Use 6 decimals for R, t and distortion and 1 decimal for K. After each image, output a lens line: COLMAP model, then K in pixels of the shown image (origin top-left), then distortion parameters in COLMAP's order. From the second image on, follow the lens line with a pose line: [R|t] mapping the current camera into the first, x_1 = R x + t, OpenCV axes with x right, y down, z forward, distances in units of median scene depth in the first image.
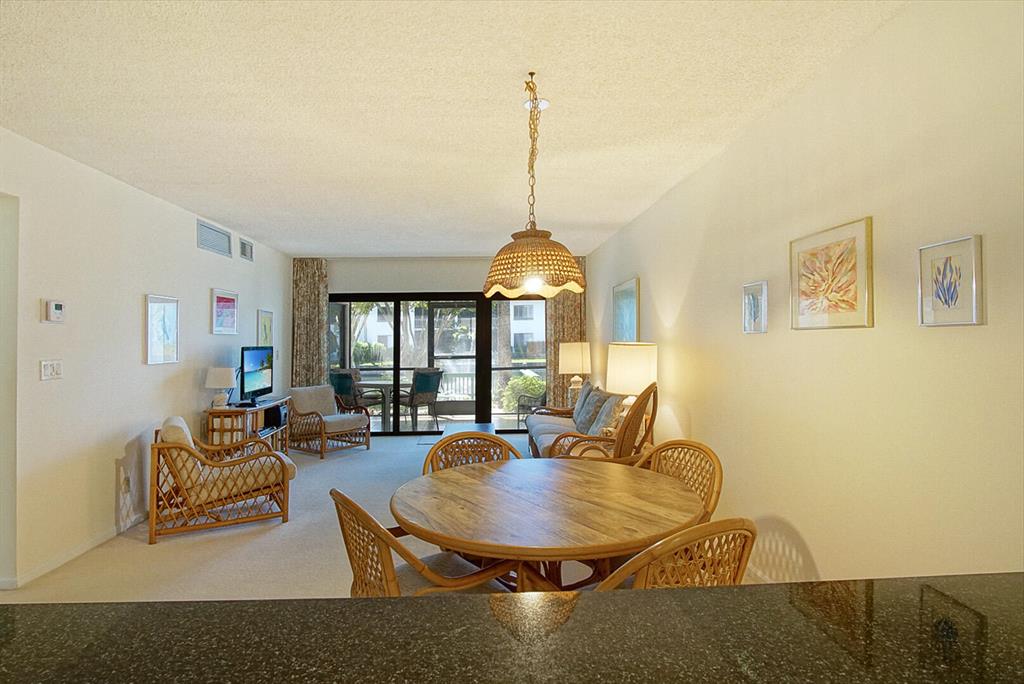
lens RADIAL K [[575.9, 0, 510.7], [0, 575.9, 320.0], [0, 0, 1]] dist [0.000023, 0.000179]
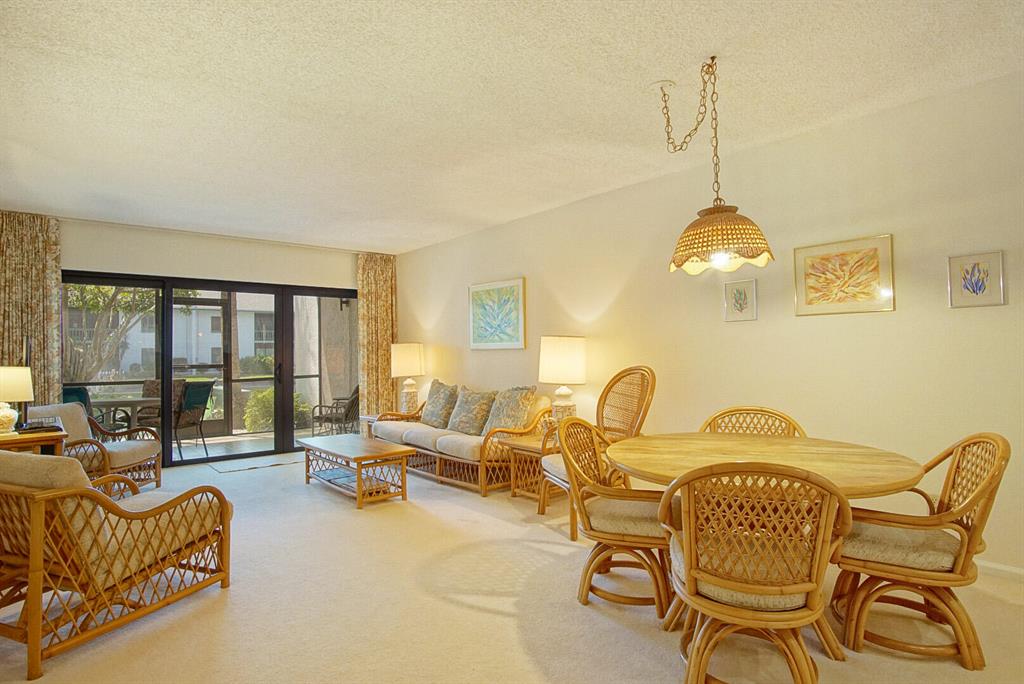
lens RADIAL K [[569.4, 0, 506.7], [0, 569.4, 338.8], [0, 0, 1]] dist [-0.014331, 0.000160]
pose [[0.783991, 0.015439, 0.620581, -0.835478], [-0.013923, 0.999877, -0.007287, 0.088390], [-0.620616, -0.002927, 0.784109, 0.402233]]
